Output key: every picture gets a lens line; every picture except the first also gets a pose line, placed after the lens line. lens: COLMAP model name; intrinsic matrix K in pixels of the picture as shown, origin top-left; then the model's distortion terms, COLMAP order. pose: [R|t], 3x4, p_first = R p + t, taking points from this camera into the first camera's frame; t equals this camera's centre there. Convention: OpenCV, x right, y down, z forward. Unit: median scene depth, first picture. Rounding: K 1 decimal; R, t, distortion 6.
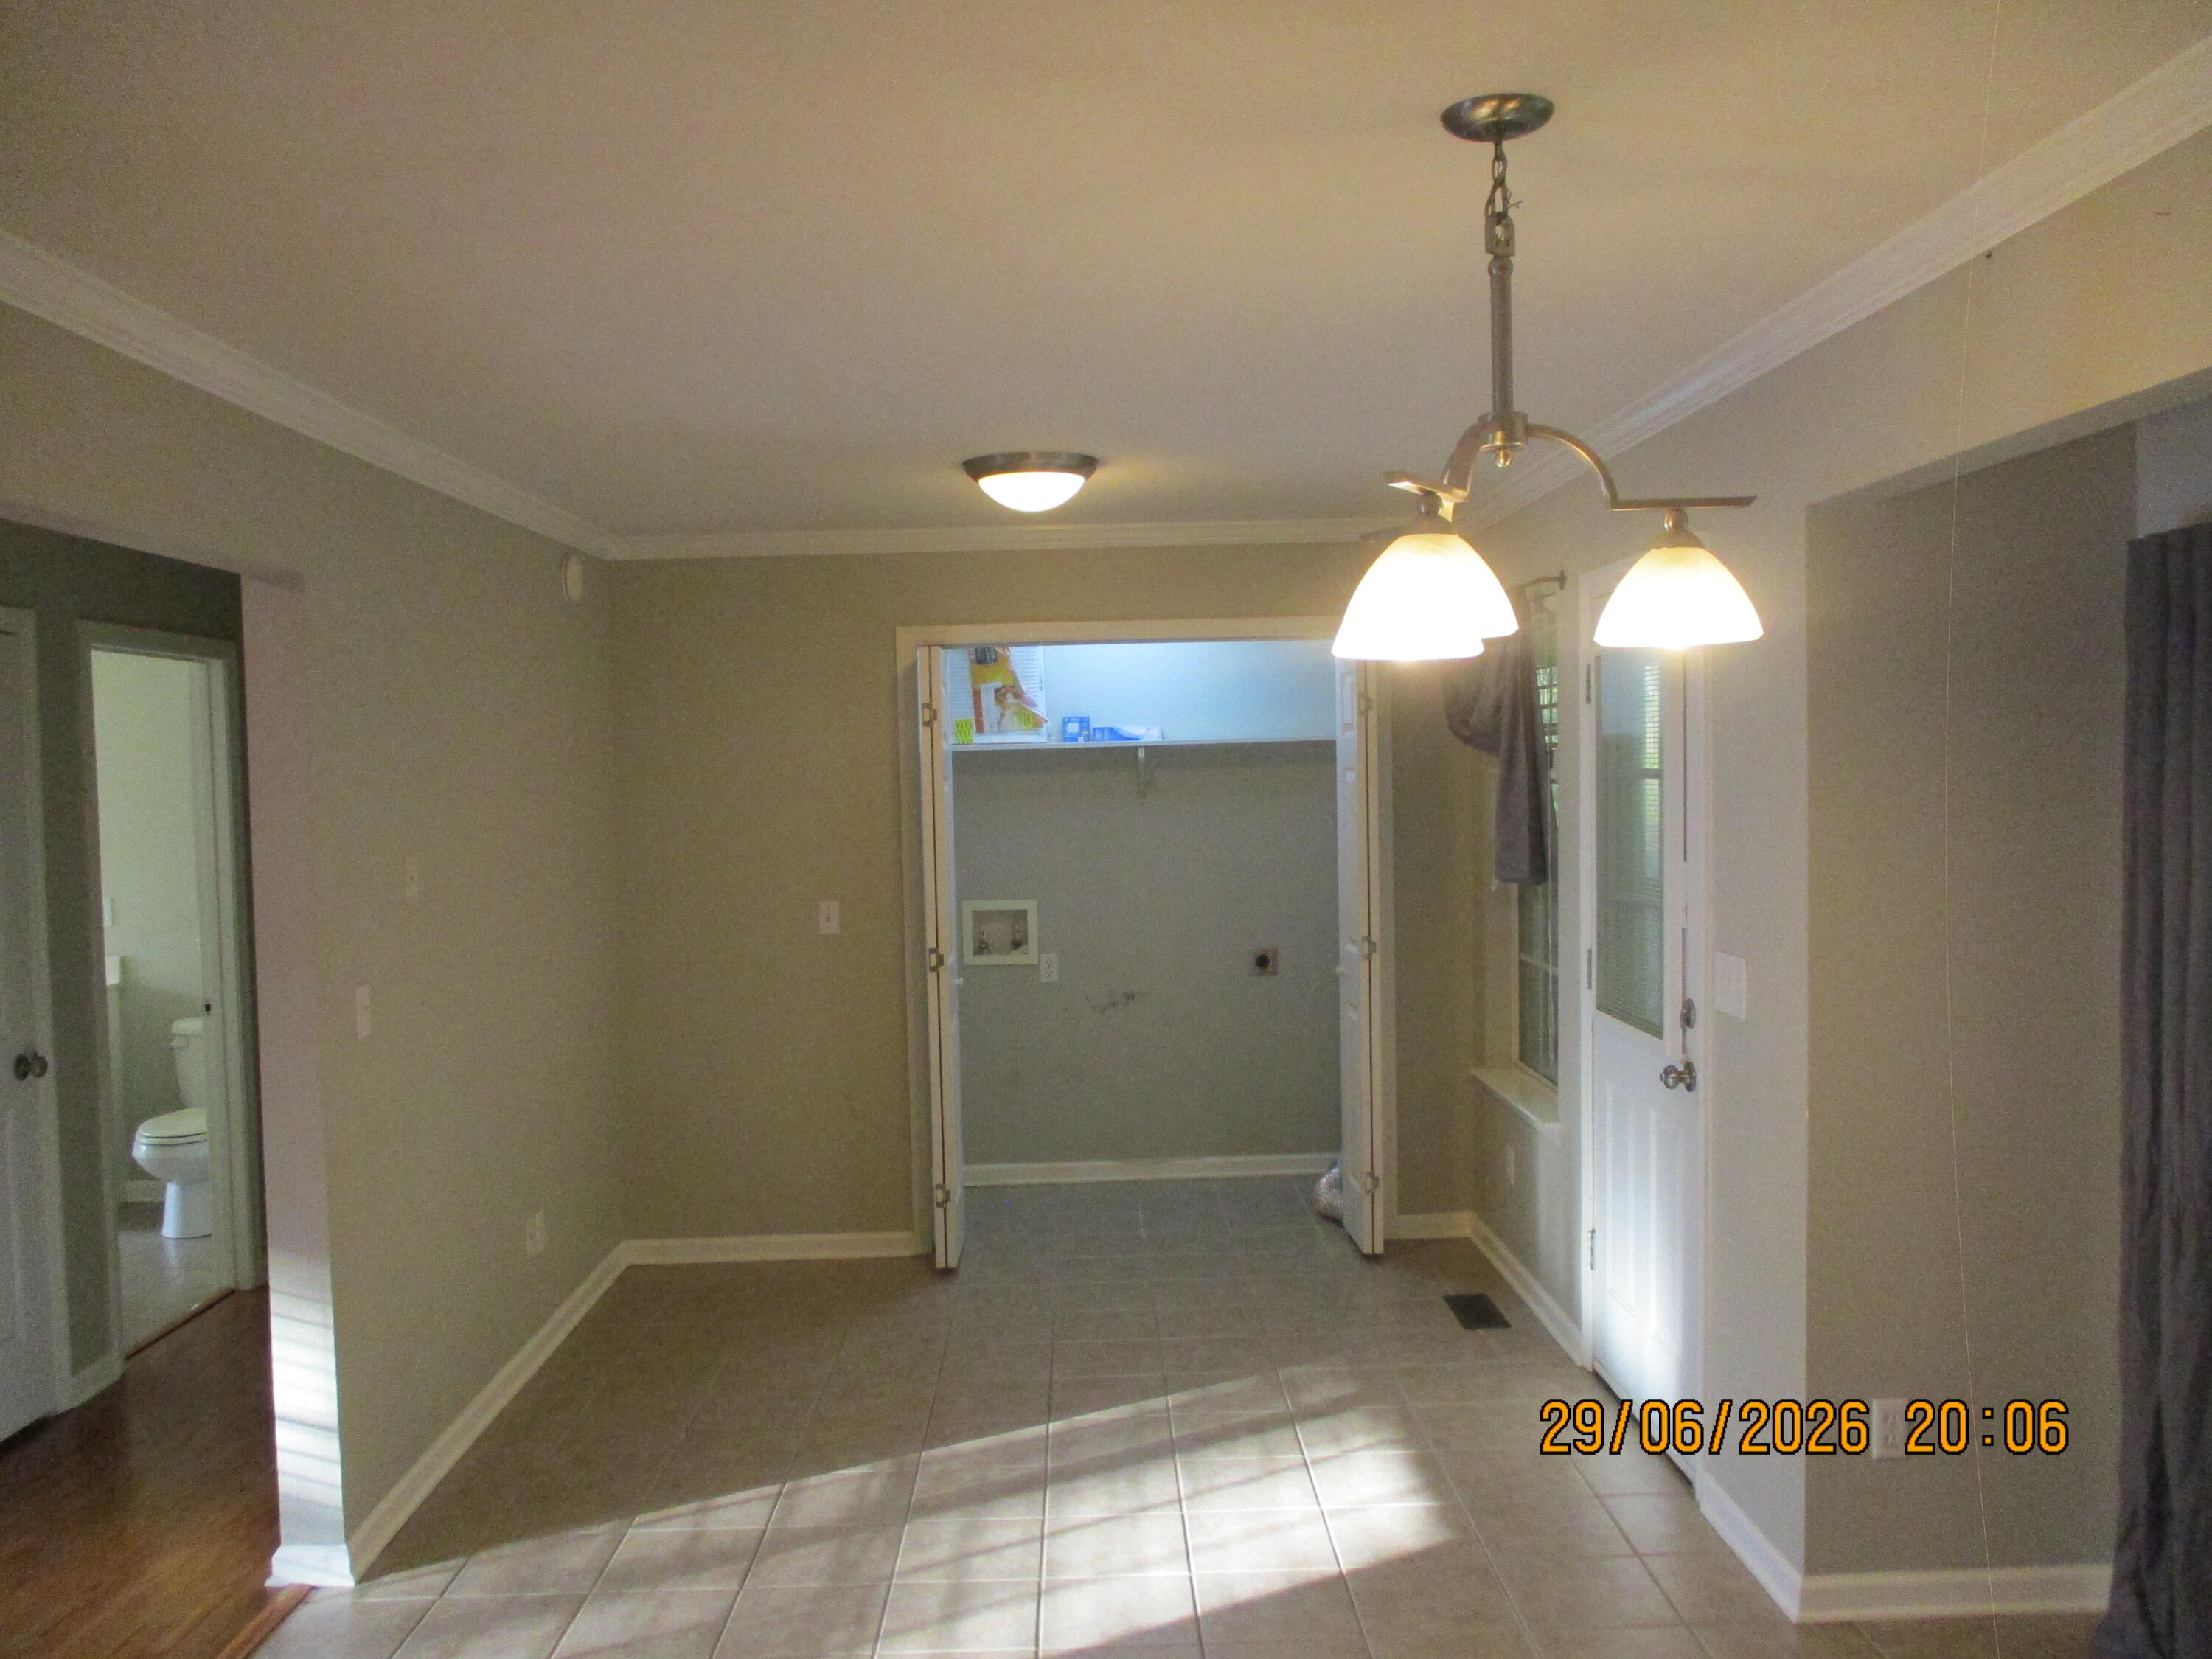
lens RADIAL K [[1847.8, 0, 1139.5], [0, 1847.8, 829.4], [0, 0, 1]] dist [-0.037441, 0.021605]
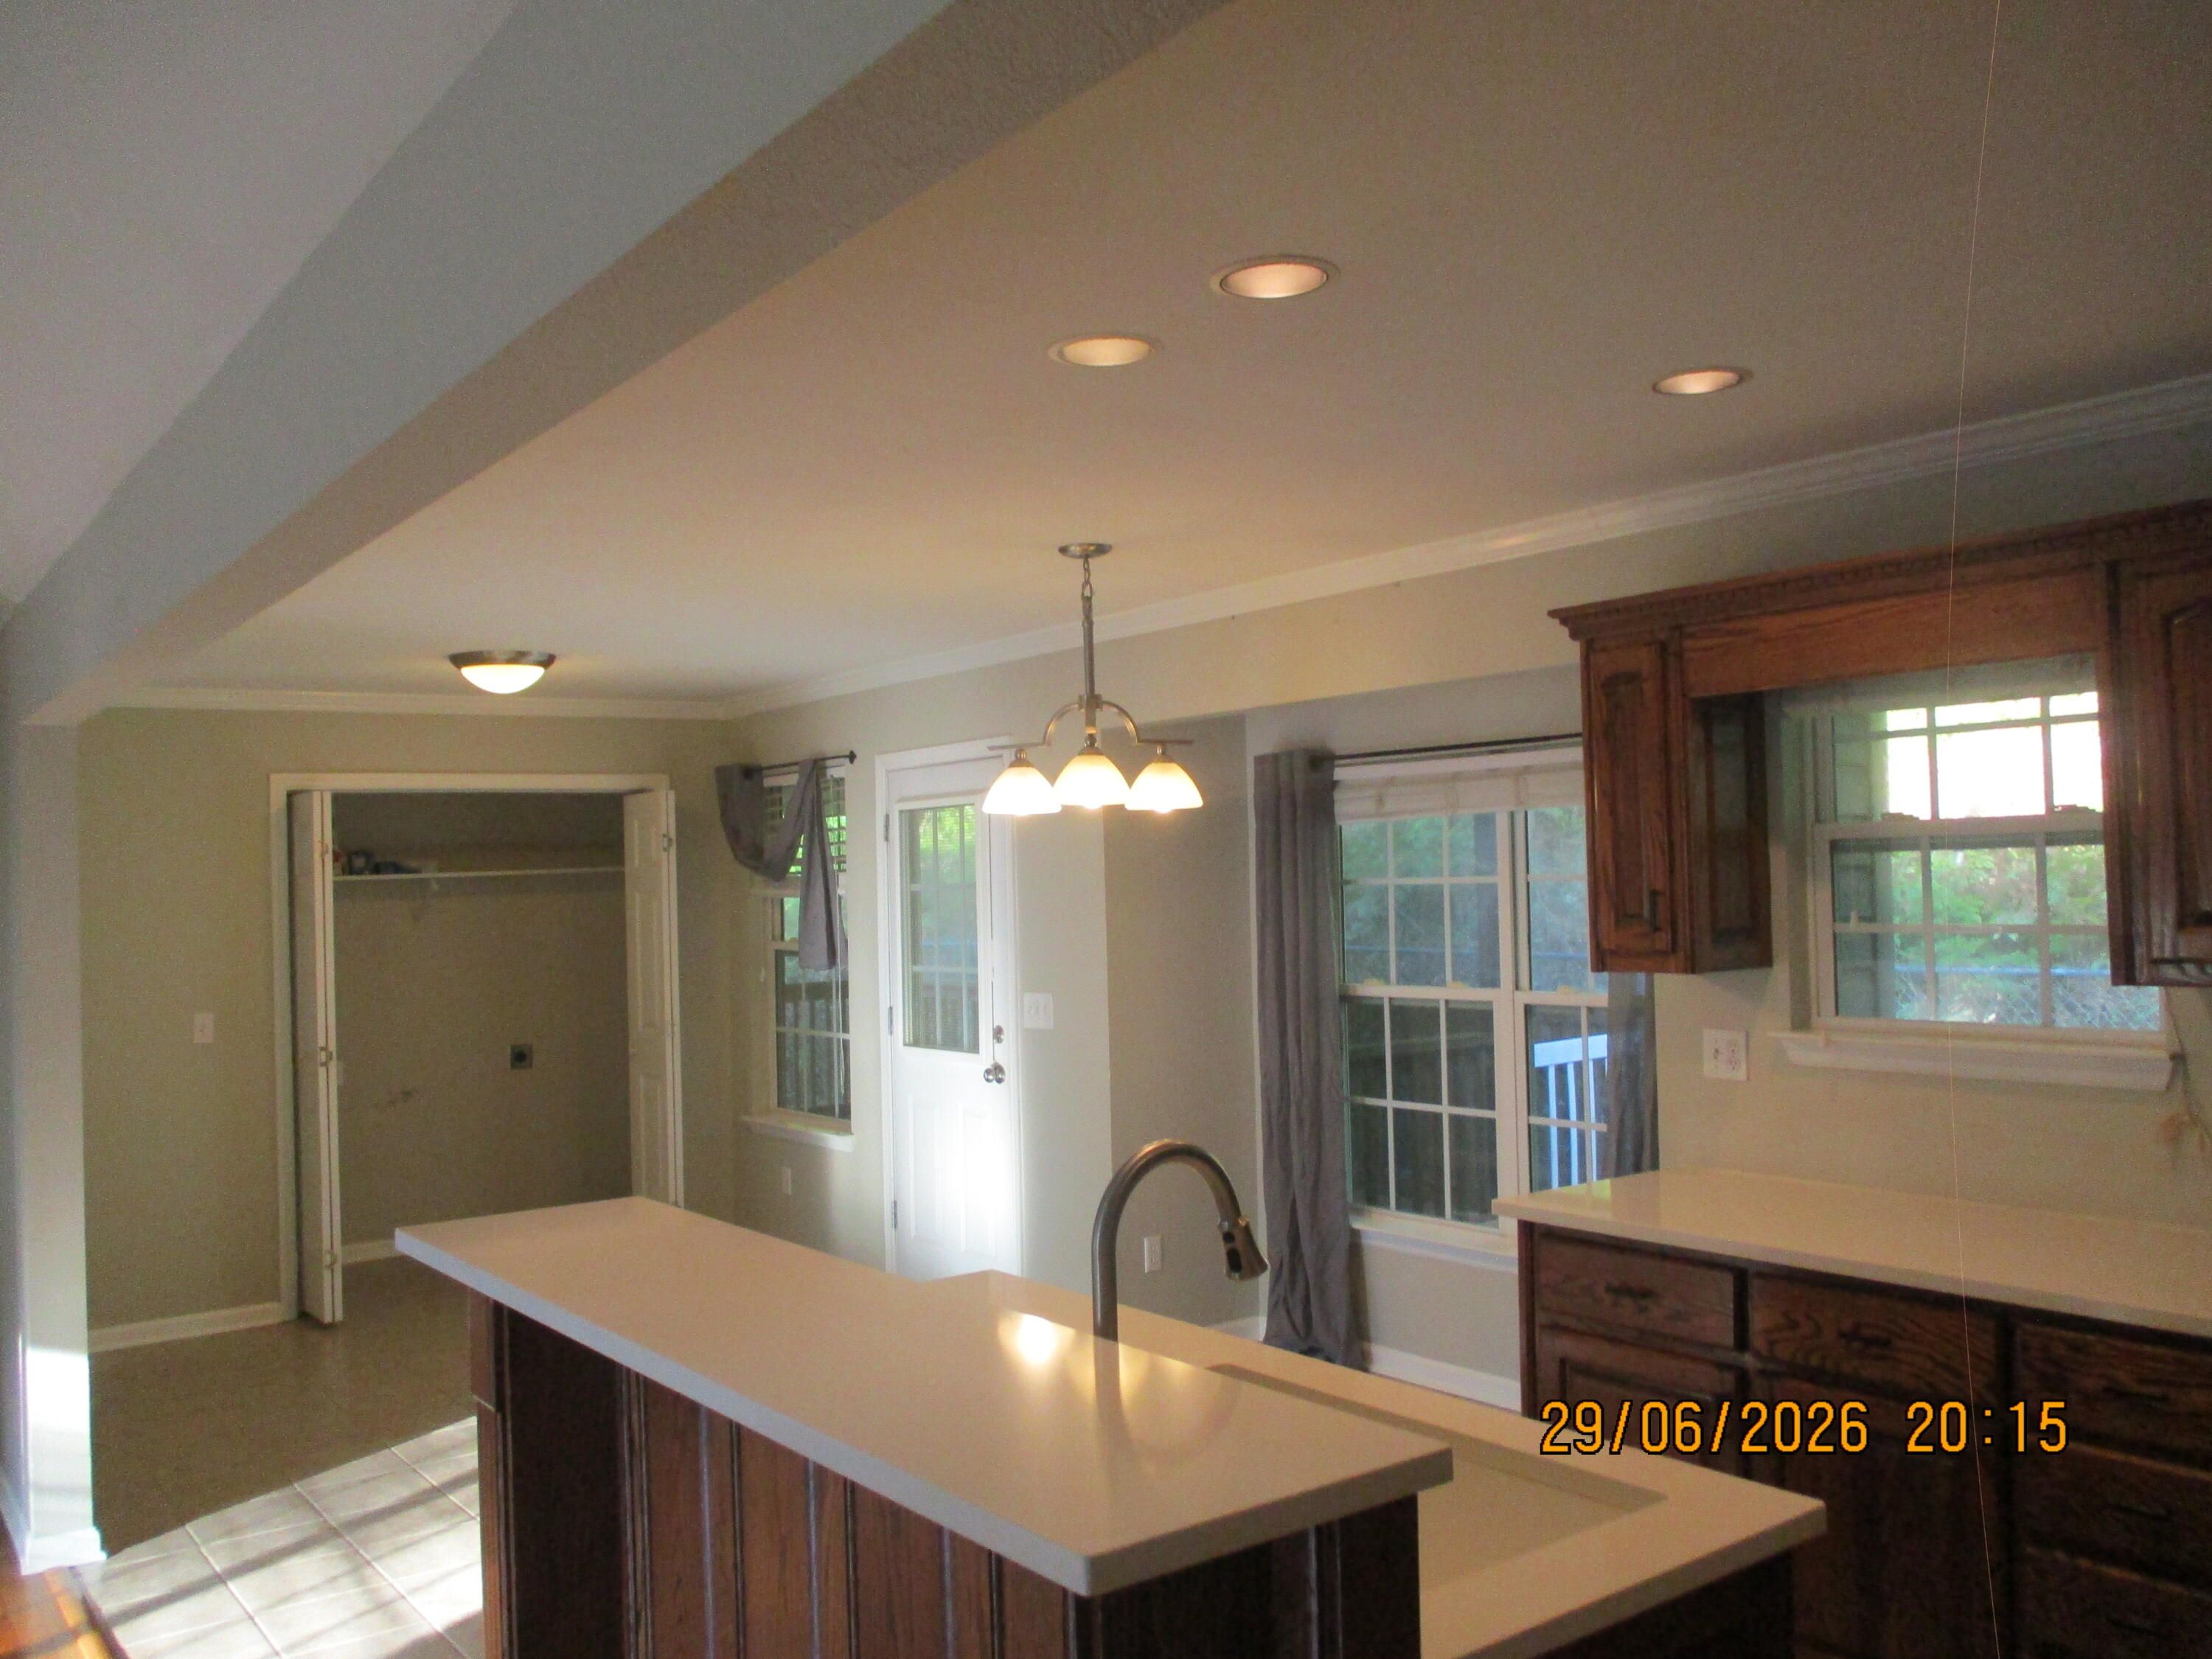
lens RADIAL K [[1847.8, 0, 1139.5], [0, 1847.8, 829.4], [0, 0, 1]] dist [-0.037441, 0.021605]
pose [[0.812893, 0.009565, 0.582334, -0.453762], [0.038046, 0.996857, -0.069482, 0.033031], [-0.581169, 0.078637, 0.809975, -0.324031]]
